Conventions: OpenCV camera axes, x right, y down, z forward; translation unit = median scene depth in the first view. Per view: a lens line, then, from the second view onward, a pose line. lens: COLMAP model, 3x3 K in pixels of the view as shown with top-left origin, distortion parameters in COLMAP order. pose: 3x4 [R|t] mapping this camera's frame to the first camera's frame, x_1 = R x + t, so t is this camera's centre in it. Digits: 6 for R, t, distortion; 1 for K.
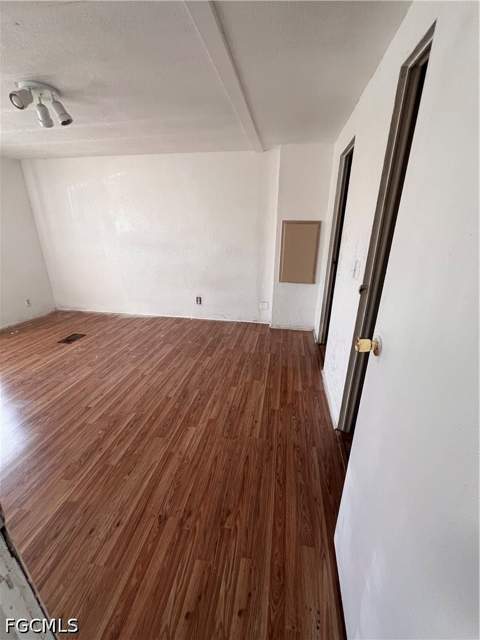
lens RADIAL K [[256.8, 0, 243.6], [0, 256.8, 318.9], [0, 0, 1]] dist [-0.001158, 0.000950]
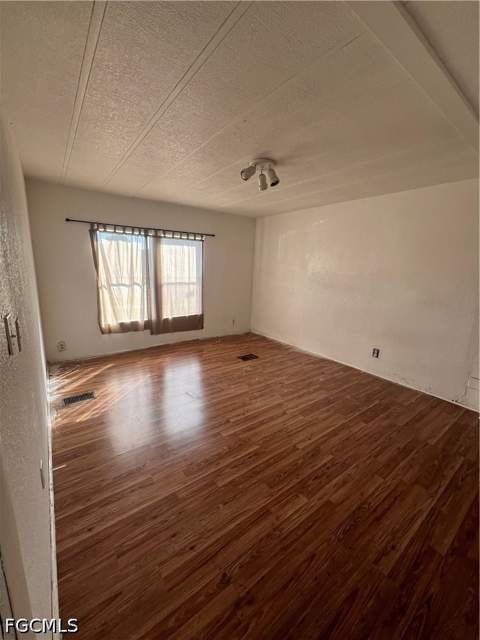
lens RADIAL K [[256.8, 0, 240.7], [0, 256.8, 320.1], [0, 0, 1]] dist [-0.001158, 0.000950]
pose [[0.725907, 0.164354, -0.667867, 0.084904], [-0.263406, 0.963429, -0.049209, -0.027605], [0.635355, 0.211641, 0.742652, 0.094384]]
